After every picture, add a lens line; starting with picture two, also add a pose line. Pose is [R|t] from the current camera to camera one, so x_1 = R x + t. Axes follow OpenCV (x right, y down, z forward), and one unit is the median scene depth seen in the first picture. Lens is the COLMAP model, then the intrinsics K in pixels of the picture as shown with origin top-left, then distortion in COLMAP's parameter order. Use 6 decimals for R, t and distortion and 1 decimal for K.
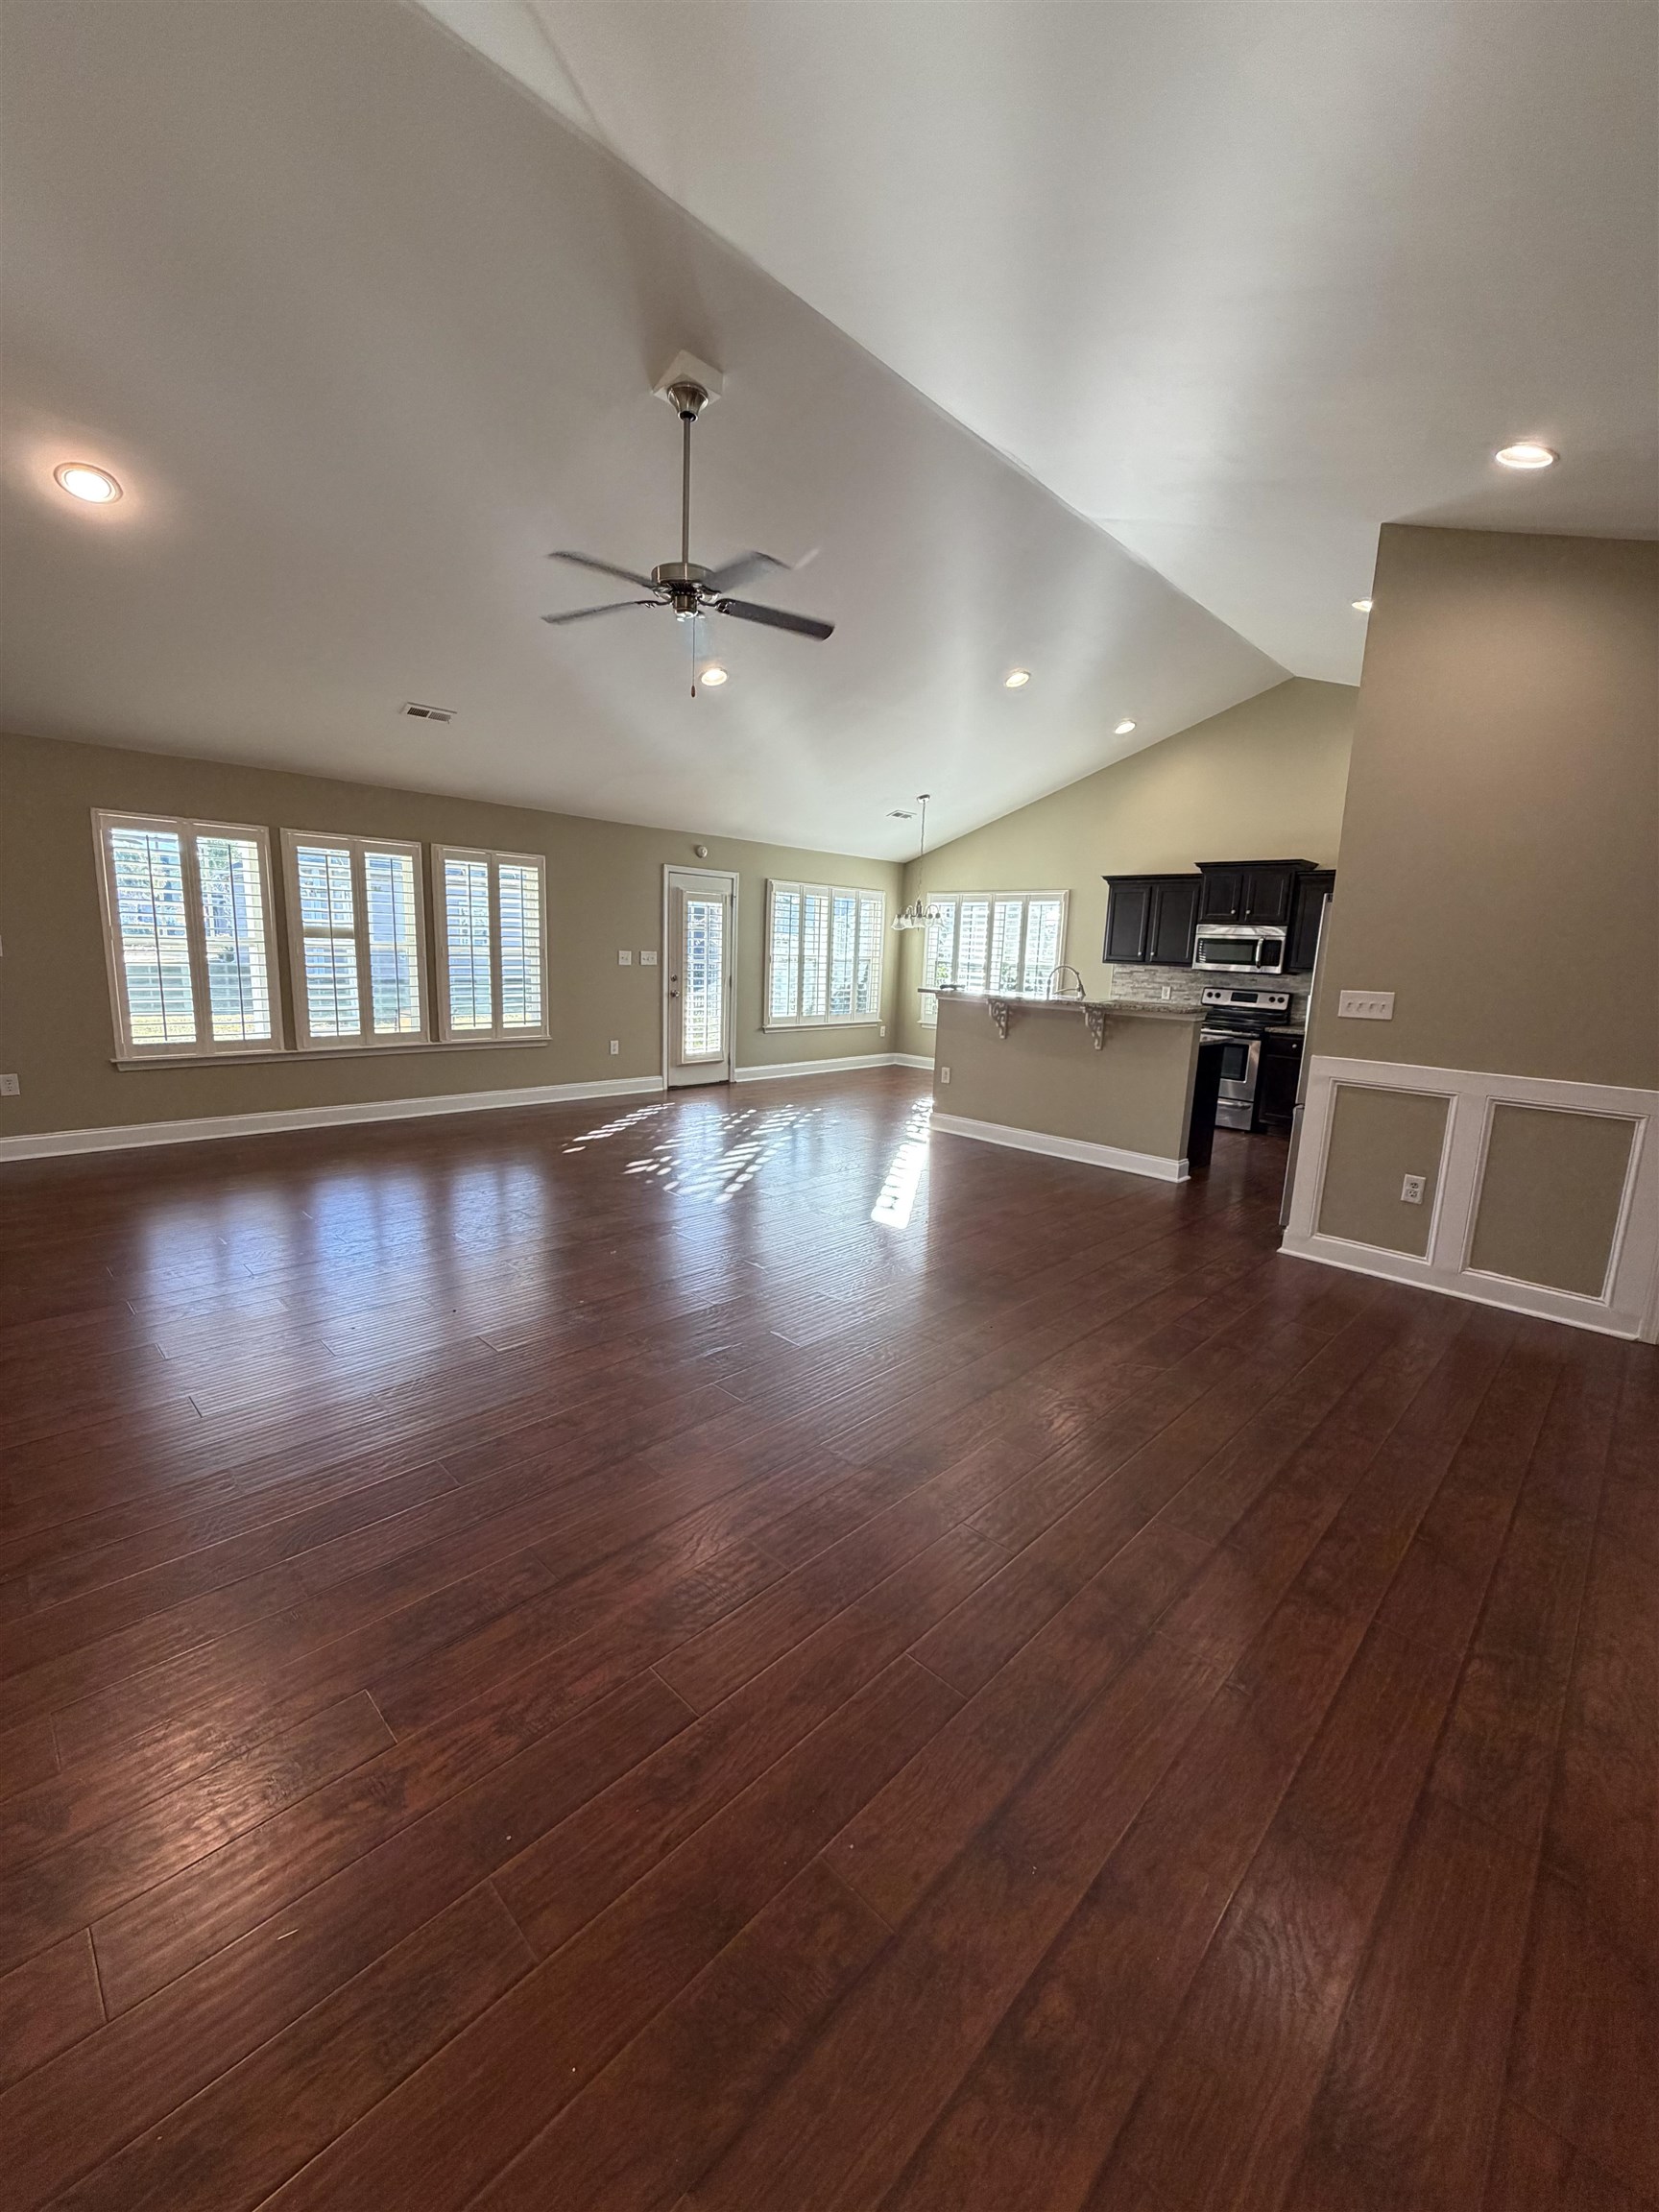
lens RADIAL K [[876.3, 0, 829.5], [0, 876.3, 1106.0], [0, 0, 1]] dist [-0.016530, -0.000077]
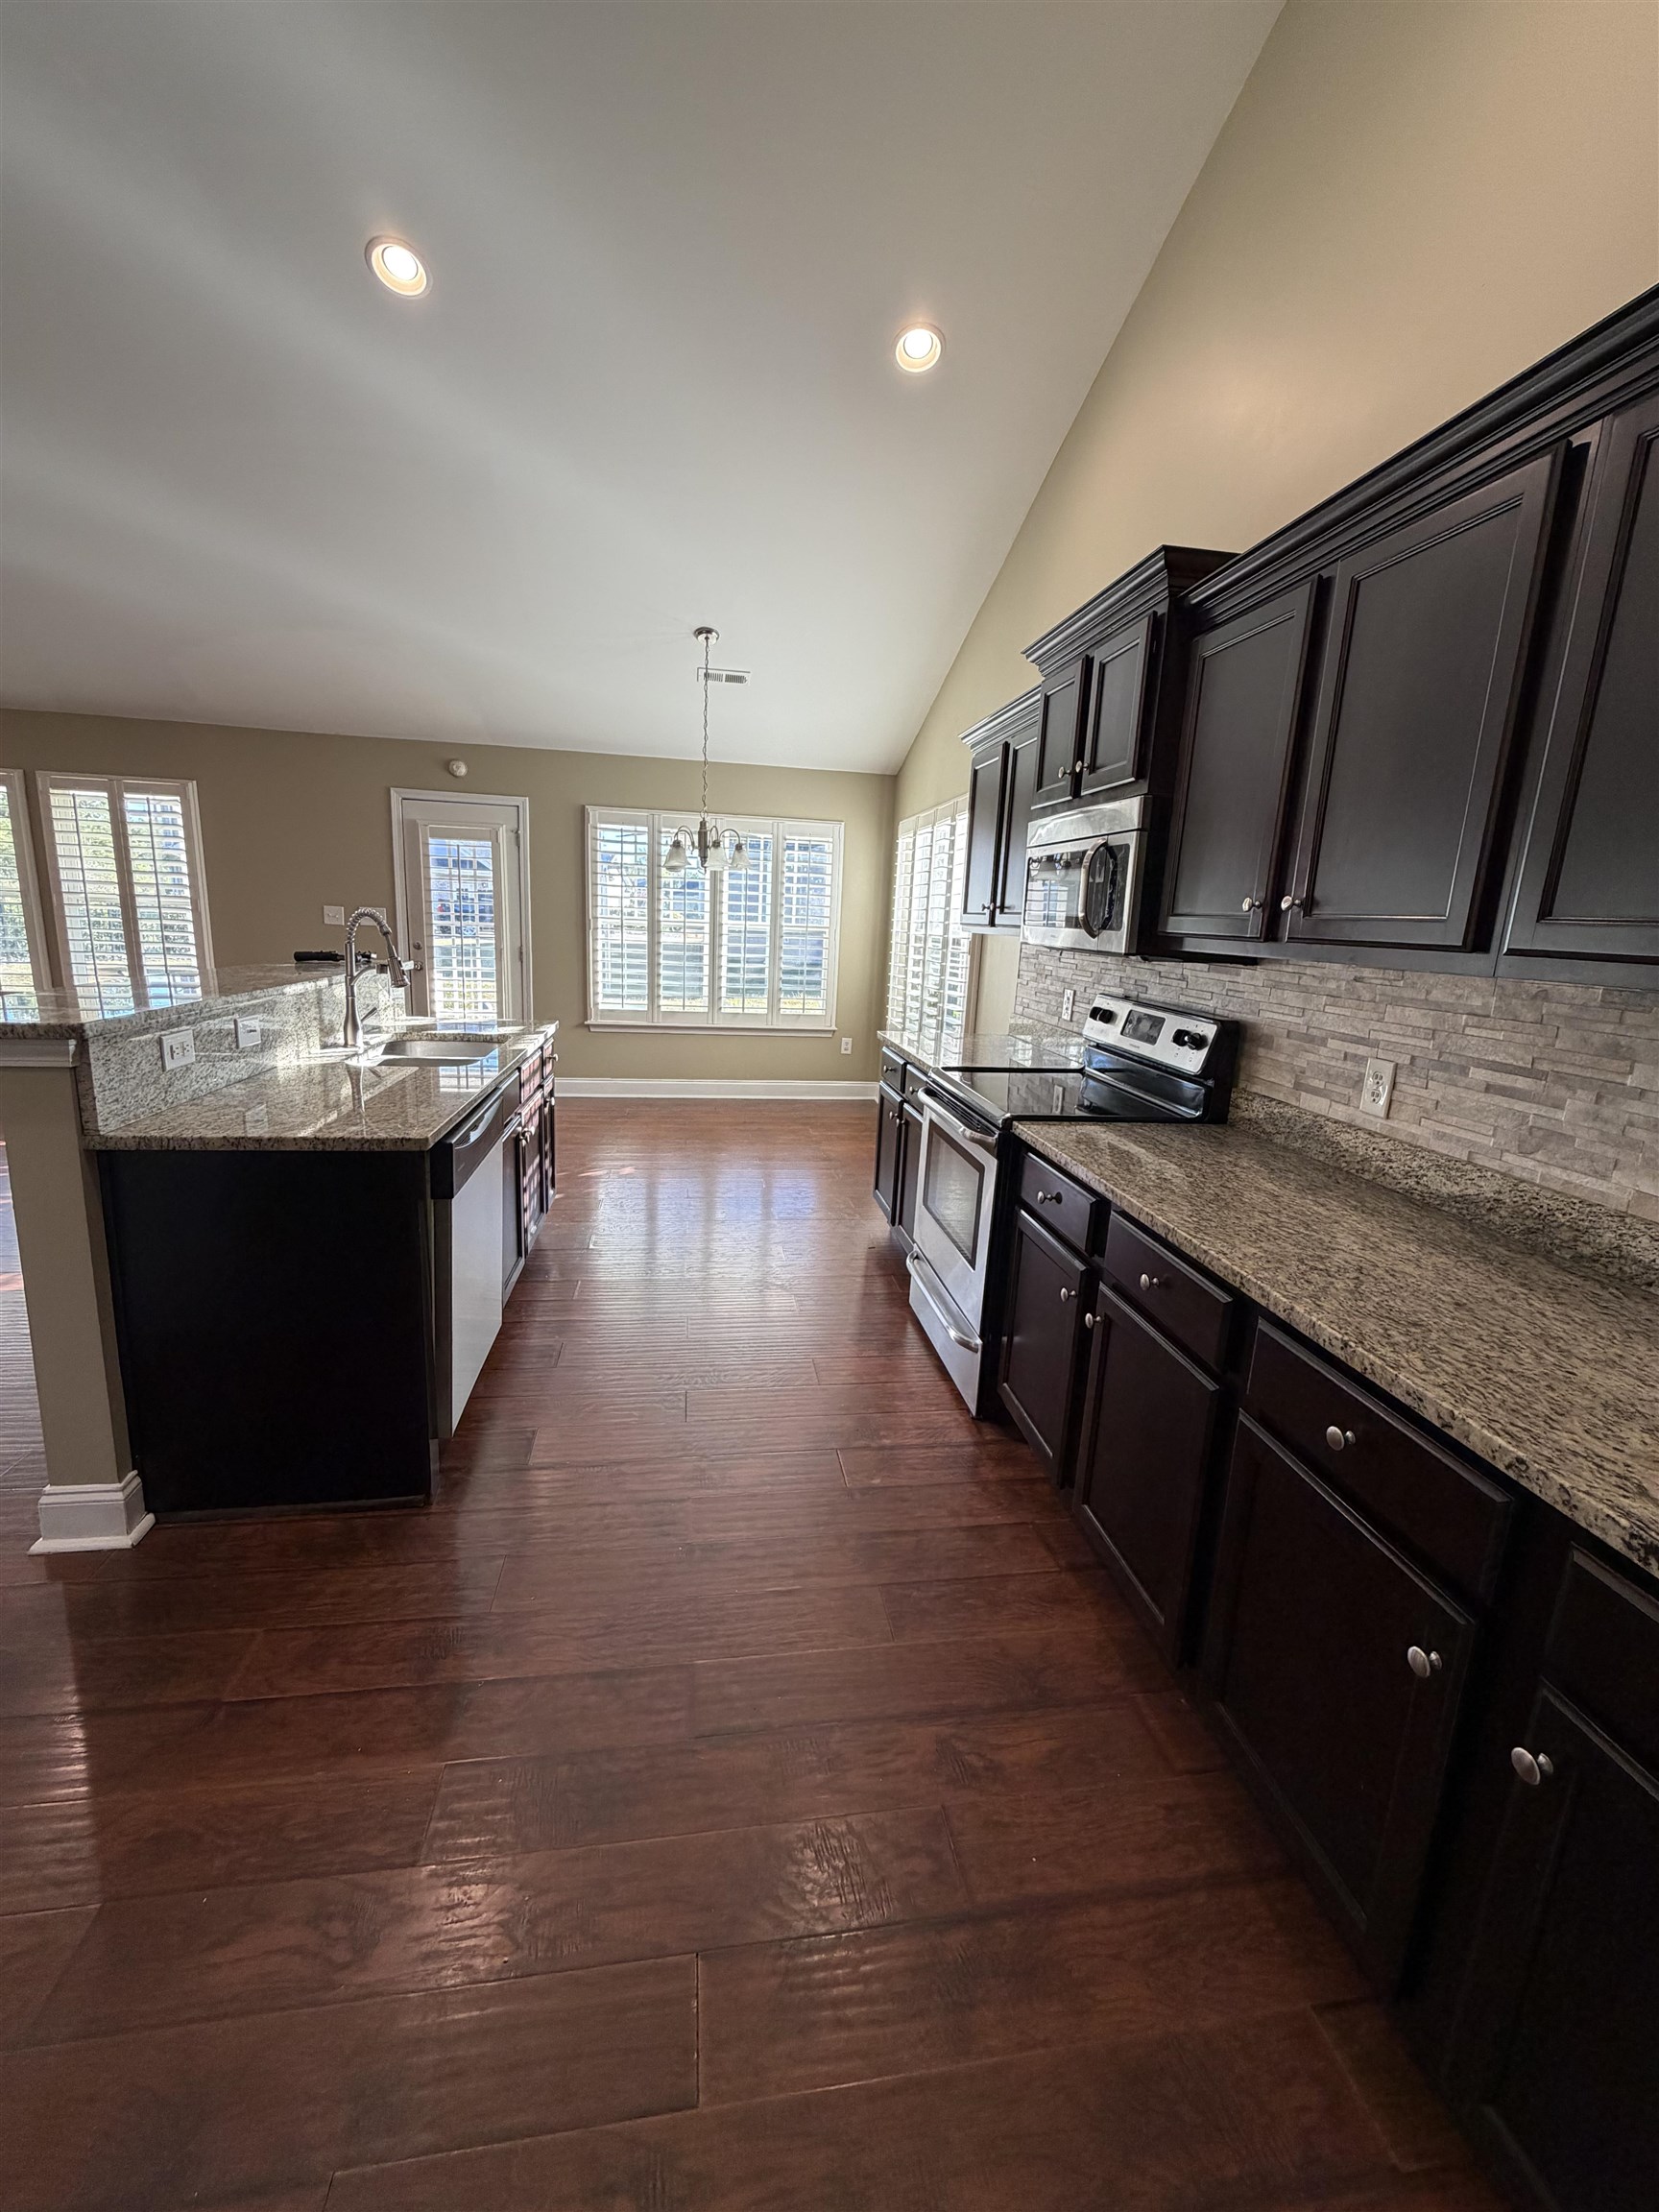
lens RADIAL K [[890.2, 0, 833.5], [0, 890.2, 1100.8], [0, 0, 1]] dist [-0.000327, -0.000083]
pose [[0.796528, 0.121678, -0.592231, 0.586017], [-0.124016, 0.991593, 0.036933, -0.092409], [0.591745, 0.044028, 0.804922, 0.642501]]
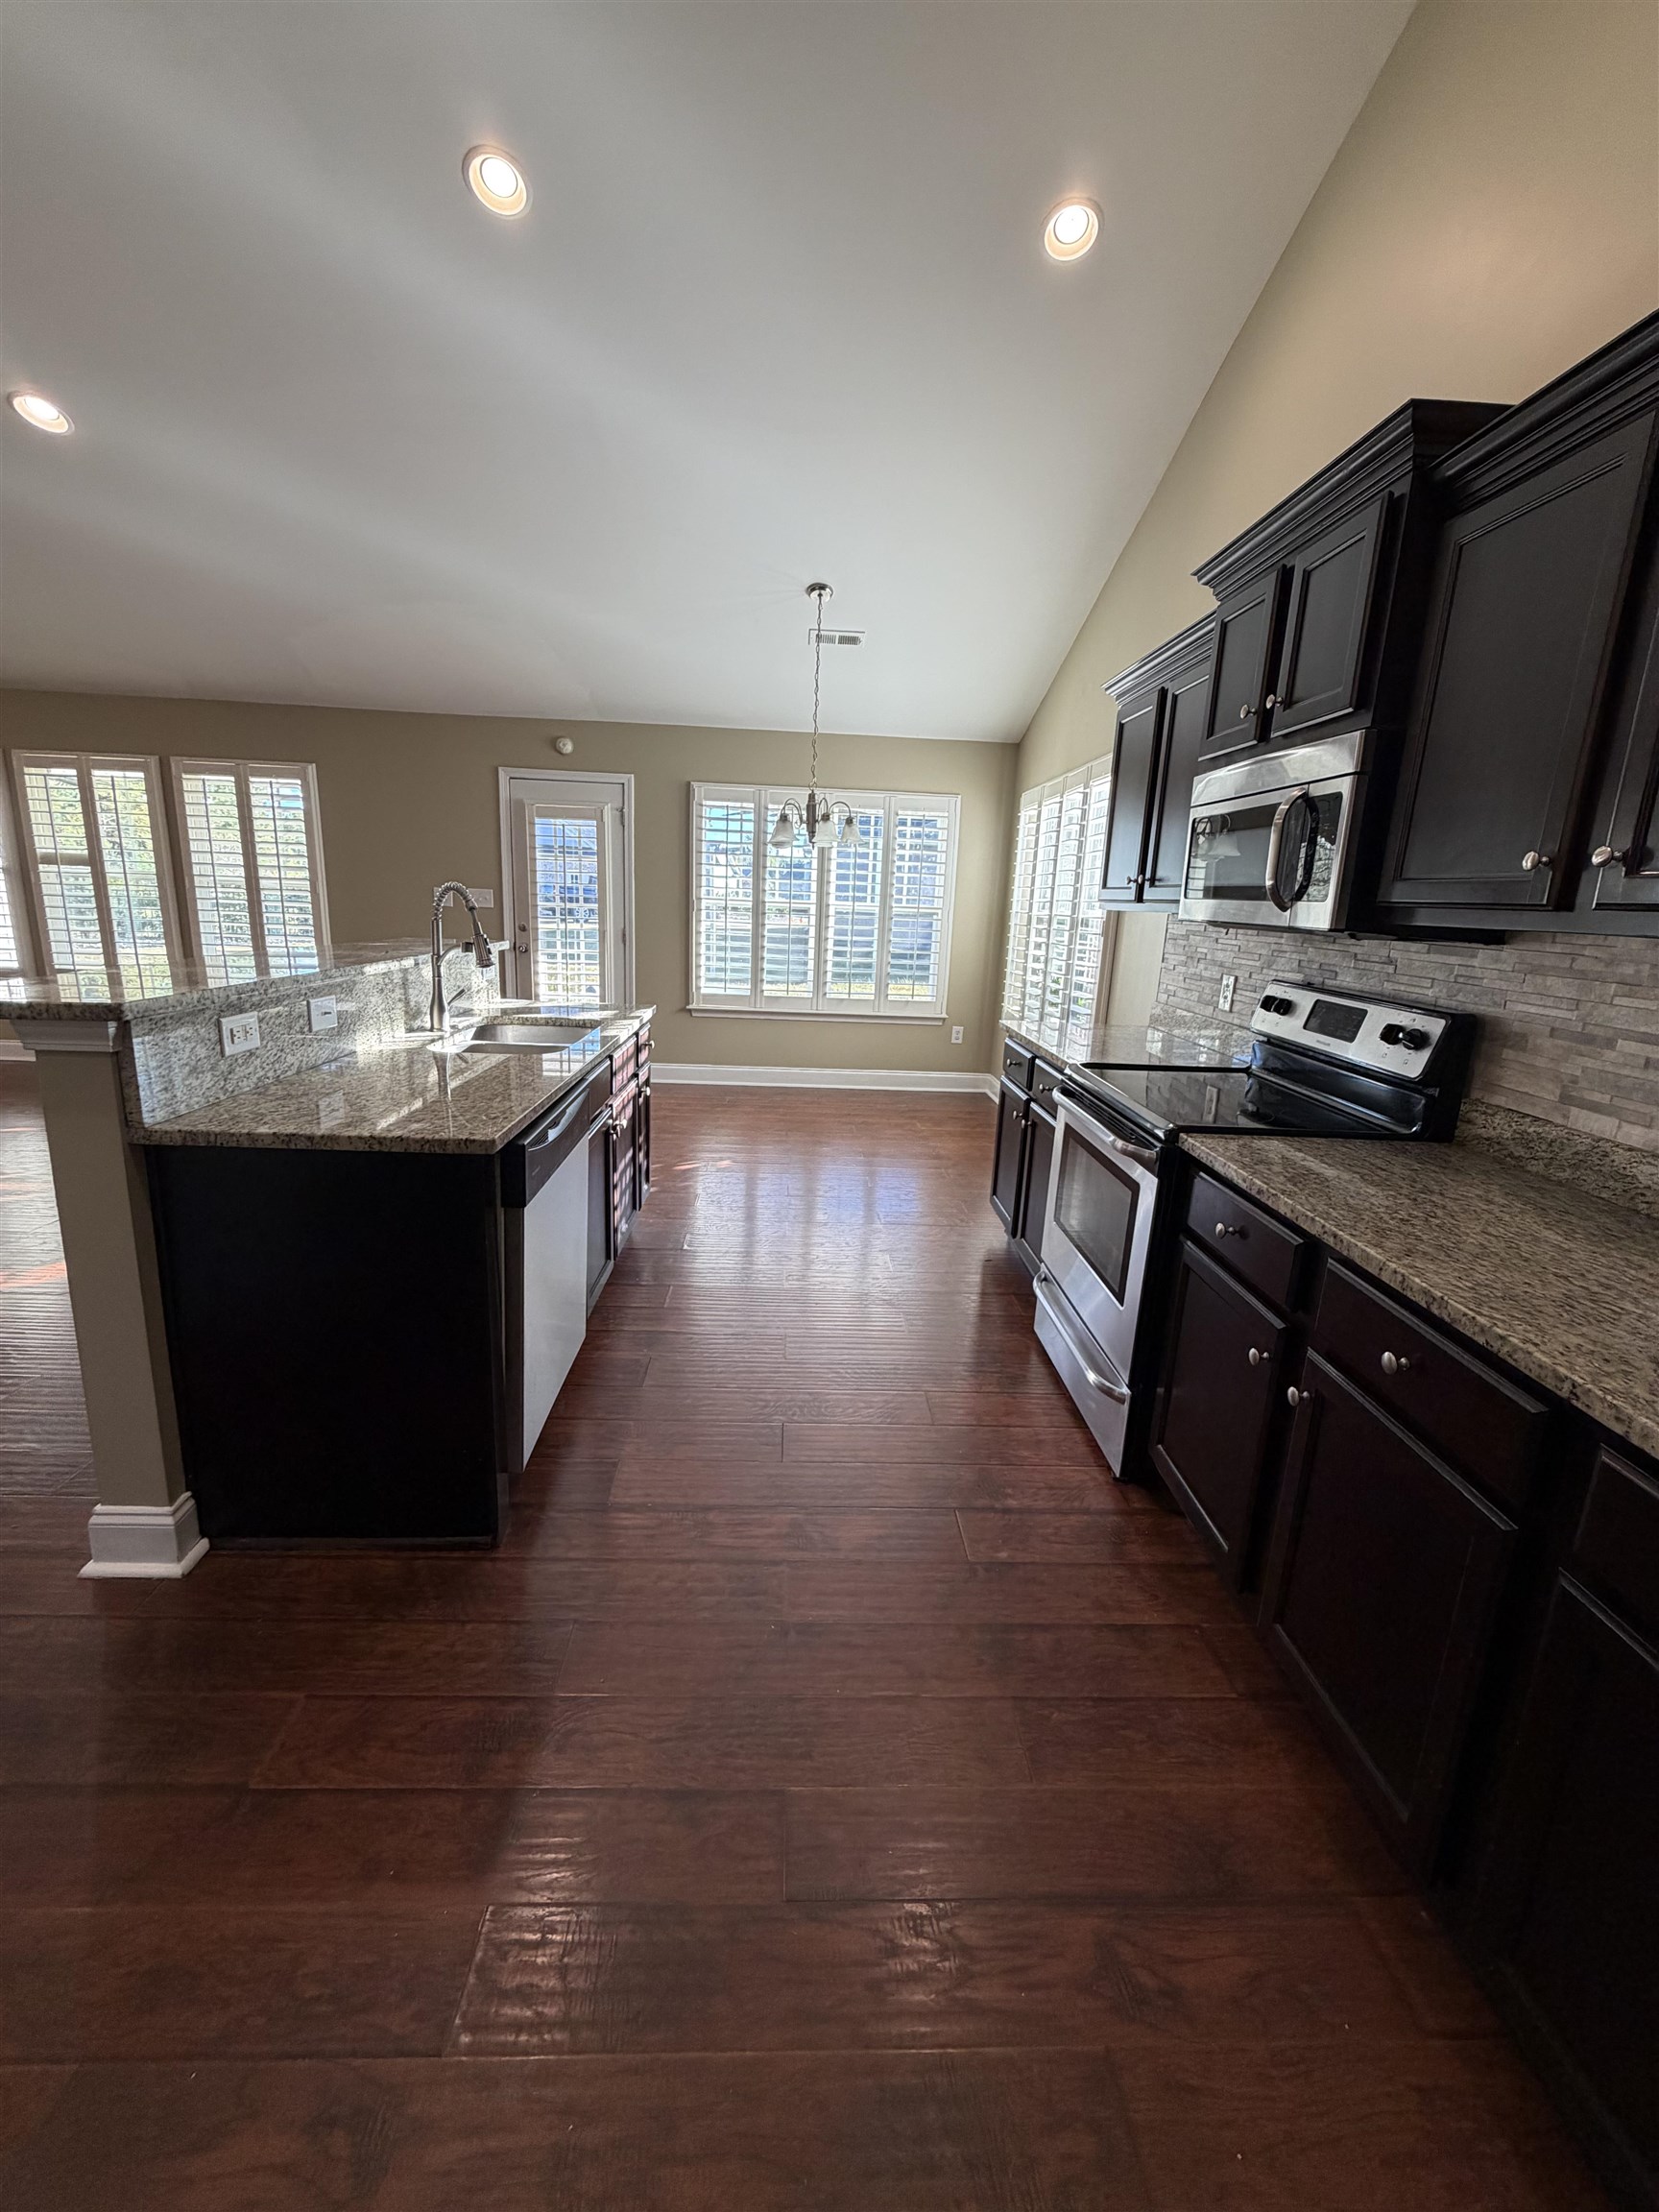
lens RADIAL K [[890.2, 0, 833.5], [0, 890.2, 1100.8], [0, 0, 1]] dist [-0.000327, -0.000083]
pose [[0.722529, 0.147771, -0.675363, 0.555081], [-0.139473, 0.987960, 0.066956, -0.093938], [0.677126, 0.045817, 0.734440, 0.671112]]
